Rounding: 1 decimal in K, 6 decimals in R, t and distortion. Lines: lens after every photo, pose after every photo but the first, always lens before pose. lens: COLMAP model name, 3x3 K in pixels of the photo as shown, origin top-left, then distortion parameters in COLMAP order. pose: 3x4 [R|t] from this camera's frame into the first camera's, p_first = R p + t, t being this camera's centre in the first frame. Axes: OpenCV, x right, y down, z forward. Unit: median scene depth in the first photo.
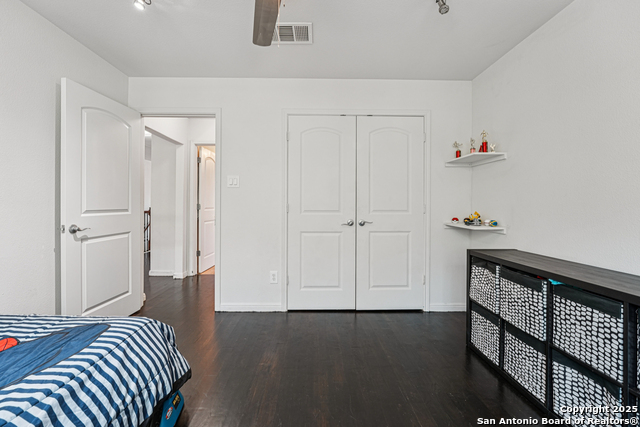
lens RADIAL K [[257.1, 0, 321.1], [0, 257.1, 211.1], [0, 0, 1]] dist [-0.003520, -0.000206]
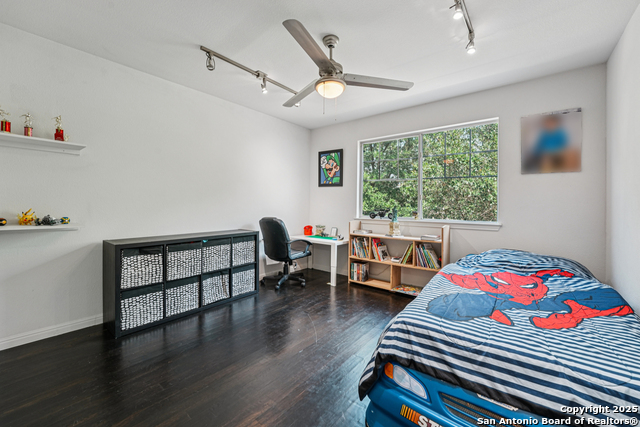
lens RADIAL K [[257.1, 0, 320.9], [0, 257.1, 209.6], [0, 0, 1]] dist [-0.003520, -0.000206]
pose [[-0.783328, -0.009022, 0.621543, -0.824607], [0.002928, 0.999830, 0.018204, -0.007368], [-0.621602, 0.016079, -0.783168, 1.529935]]
